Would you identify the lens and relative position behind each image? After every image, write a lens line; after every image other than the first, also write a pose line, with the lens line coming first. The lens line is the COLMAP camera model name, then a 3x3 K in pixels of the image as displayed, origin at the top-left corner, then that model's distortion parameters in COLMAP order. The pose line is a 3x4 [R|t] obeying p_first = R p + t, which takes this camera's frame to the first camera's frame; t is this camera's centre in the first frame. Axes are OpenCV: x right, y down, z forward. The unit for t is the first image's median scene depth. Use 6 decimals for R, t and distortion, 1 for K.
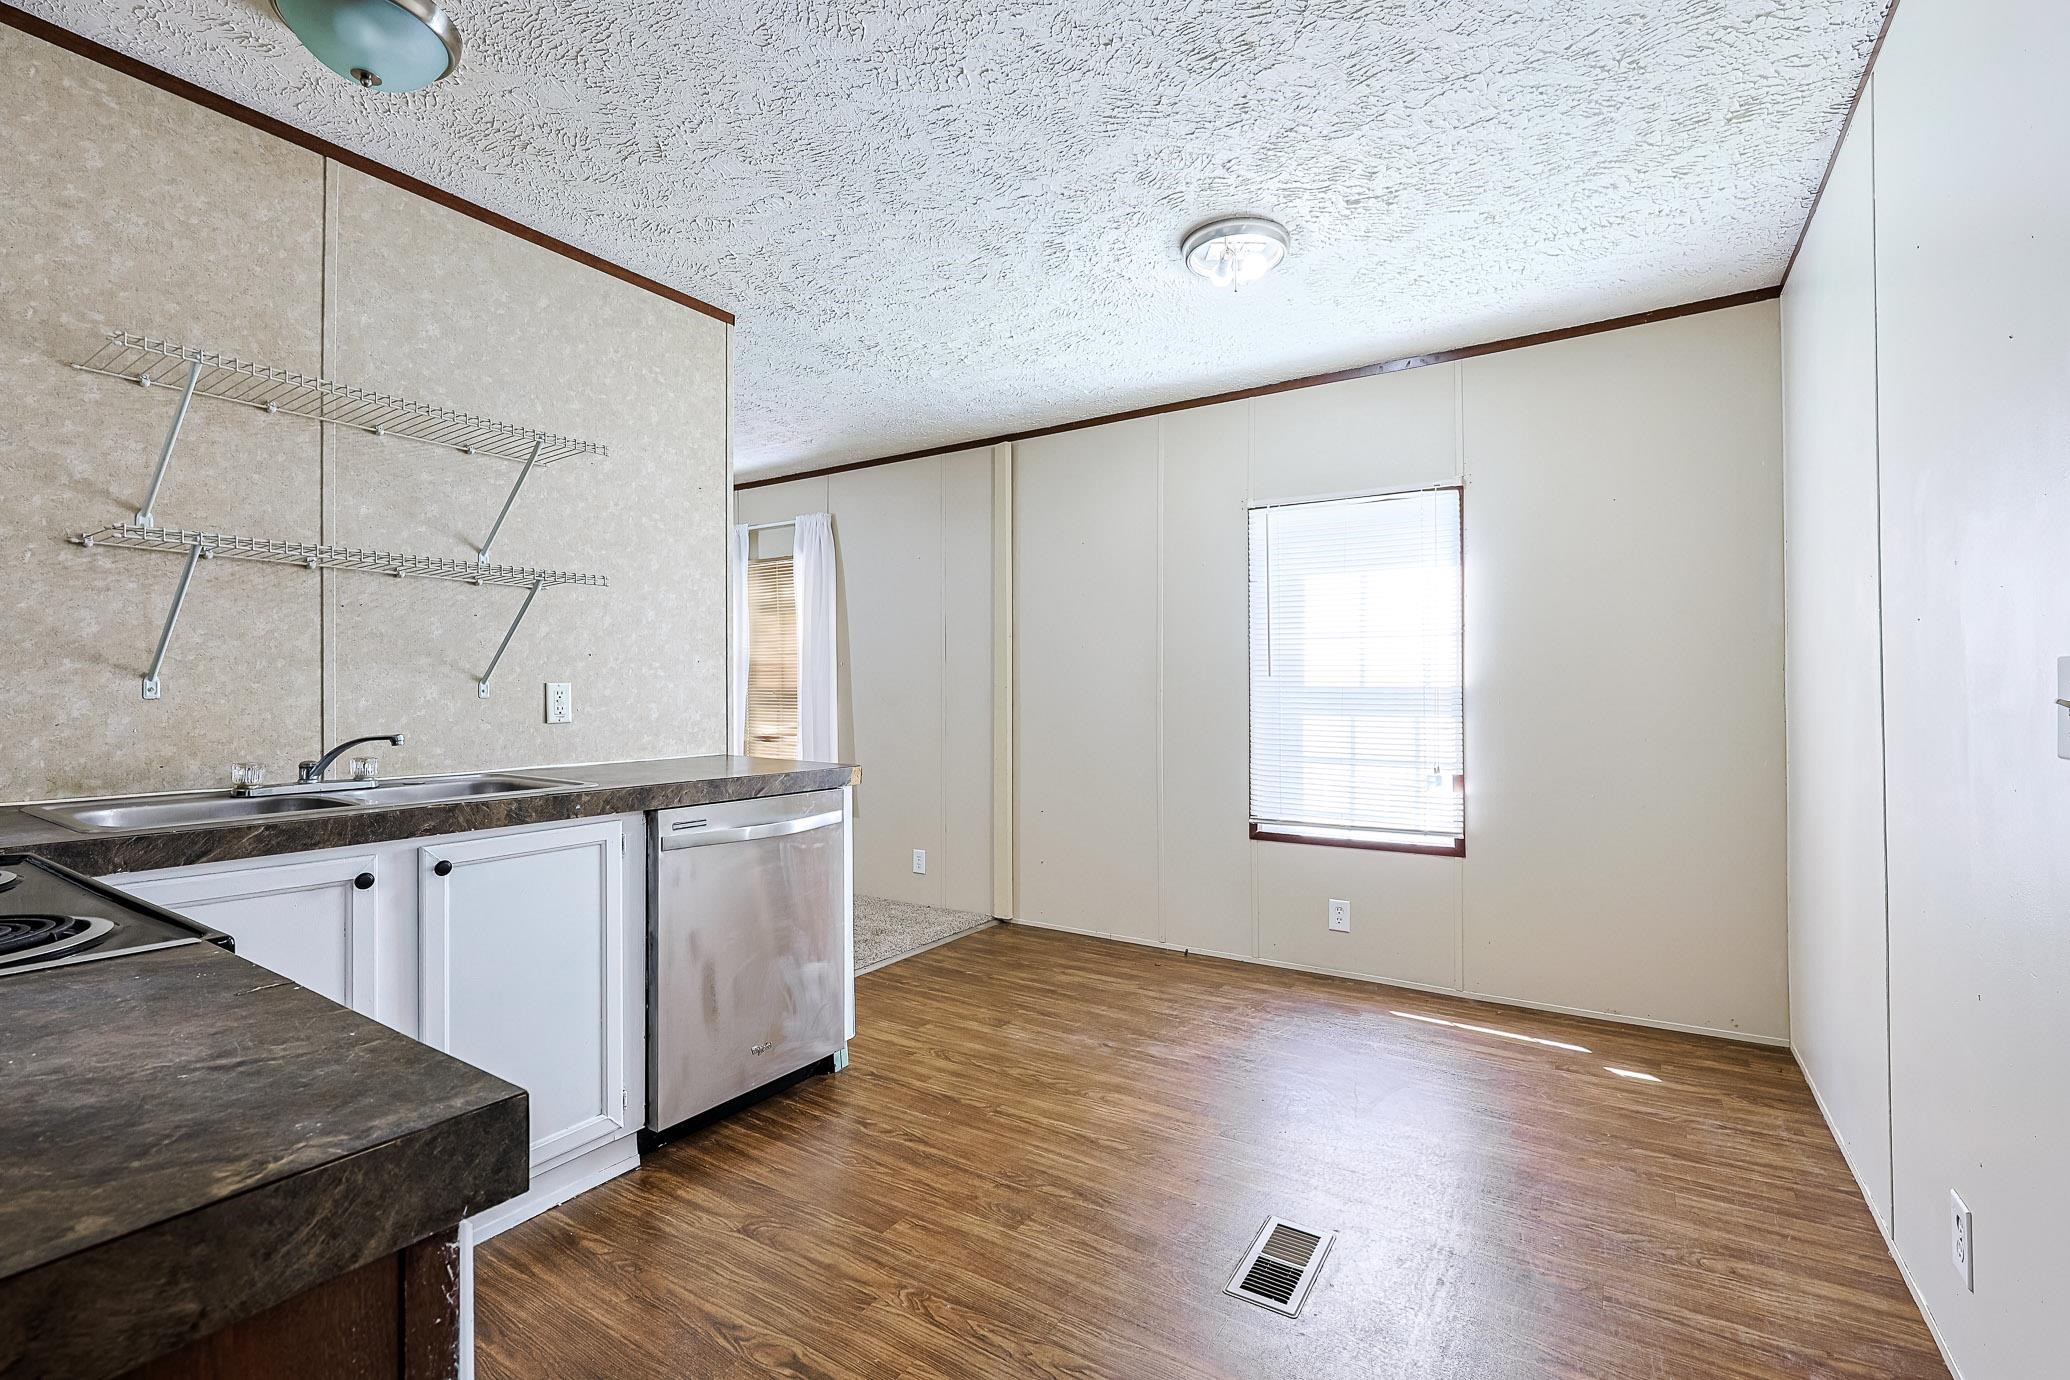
lens RADIAL K [[895.4, 0, 1043.0], [0, 895.4, 691.0], [0, 0, 1]] dist [-0.000746, 0.000816]
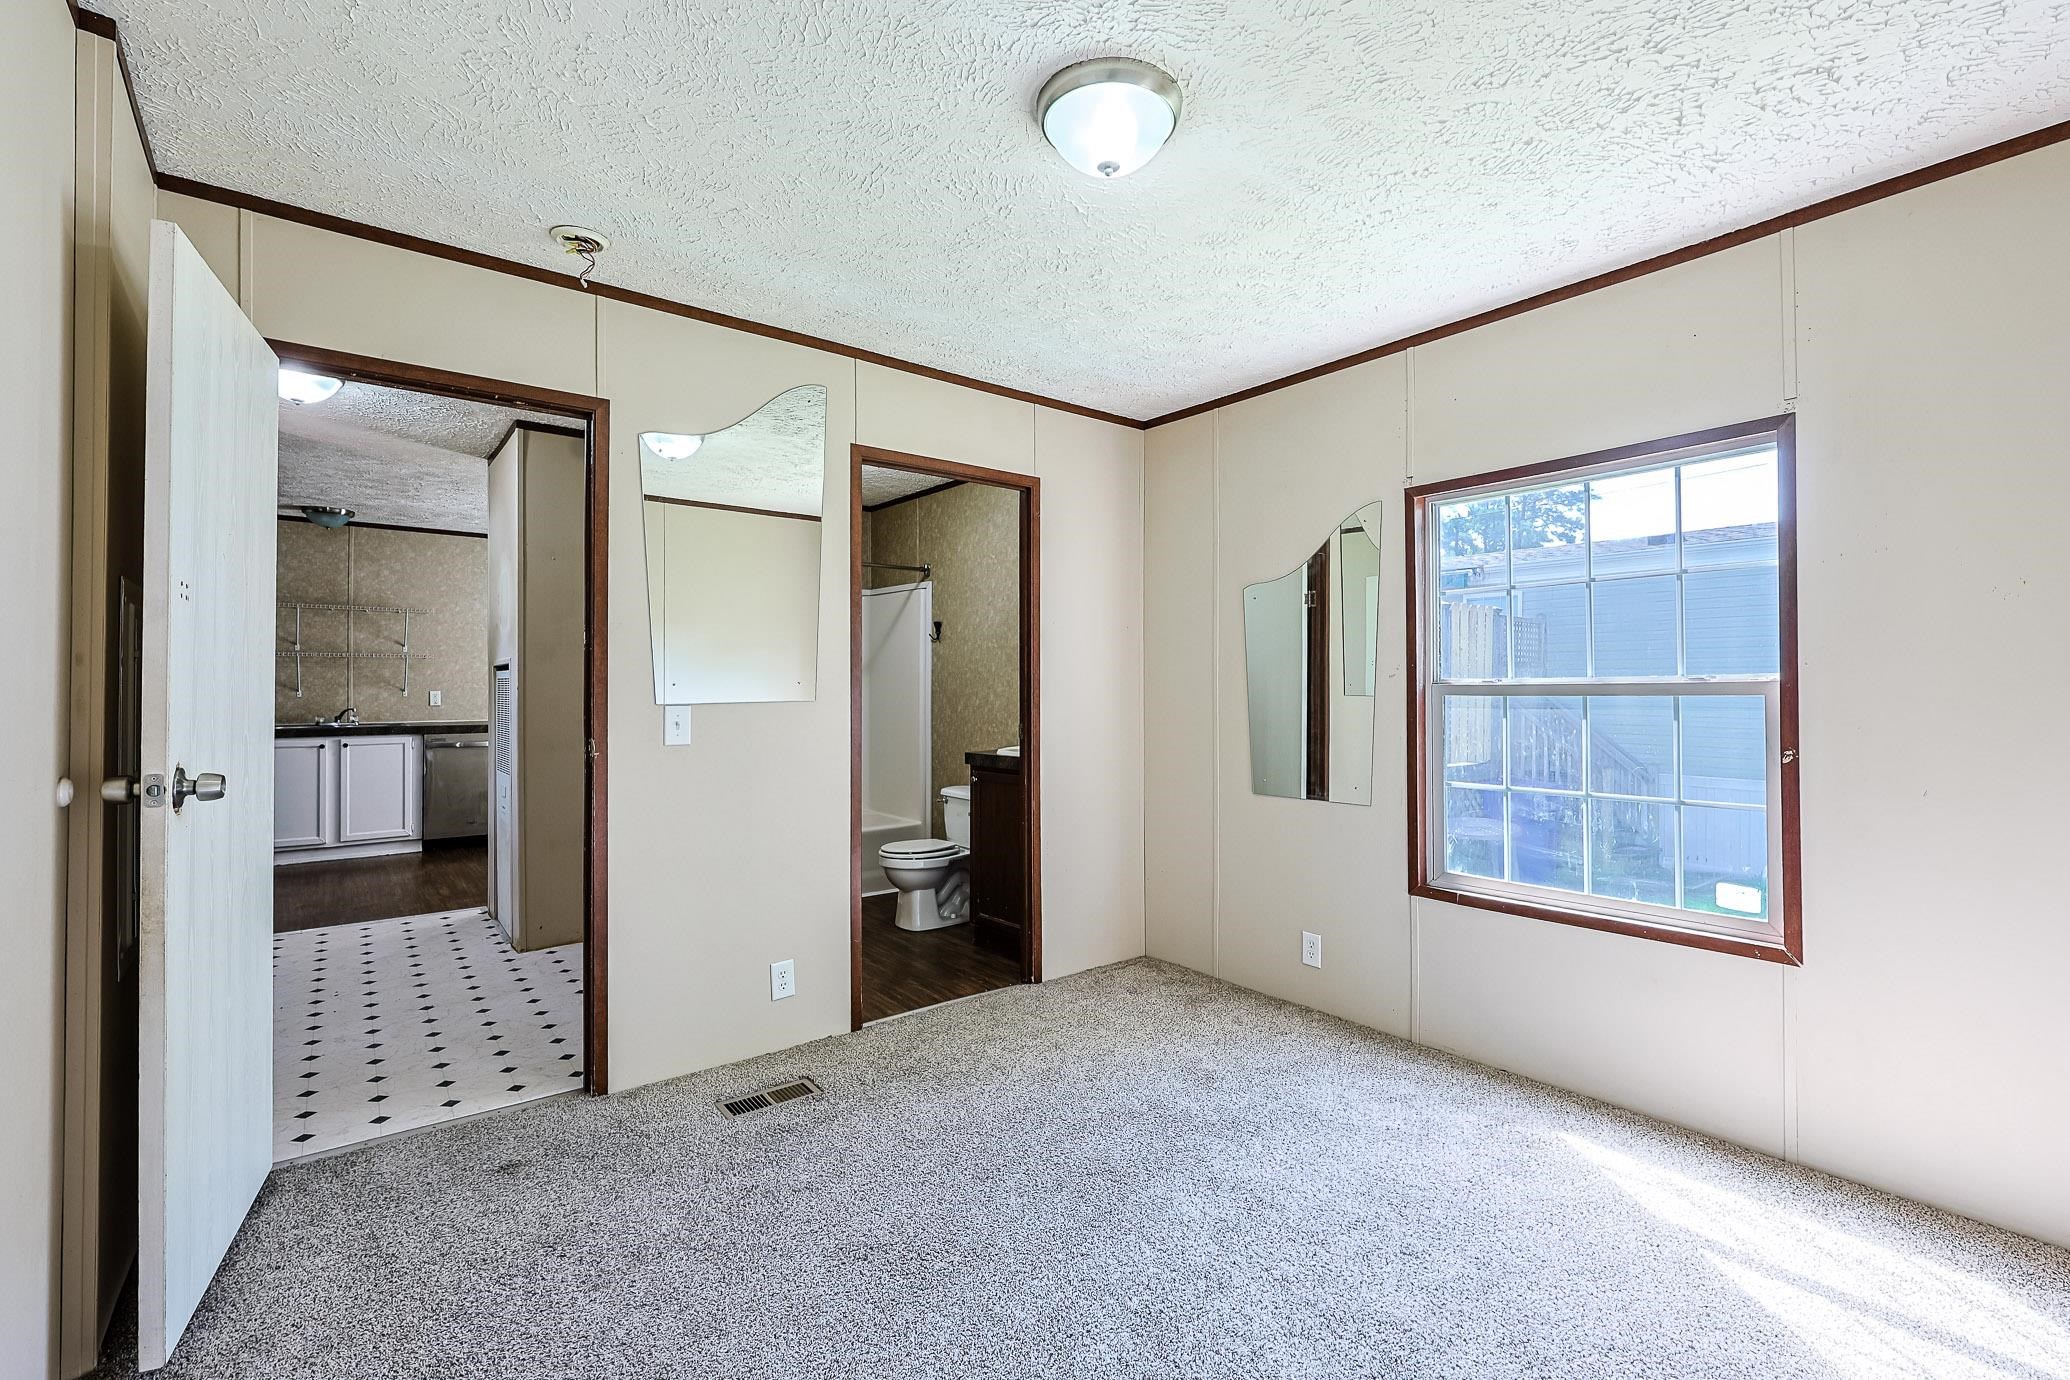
lens RADIAL K [[895.4, 0, 1022.8], [0, 895.4, 689.0], [0, 0, 1]] dist [-0.000746, 0.000816]
pose [[0.940805, 0.008380, -0.338845, 2.201127], [-0.005859, 0.999947, 0.008464, -0.052720], [0.338898, -0.005978, 0.940804, -1.029689]]
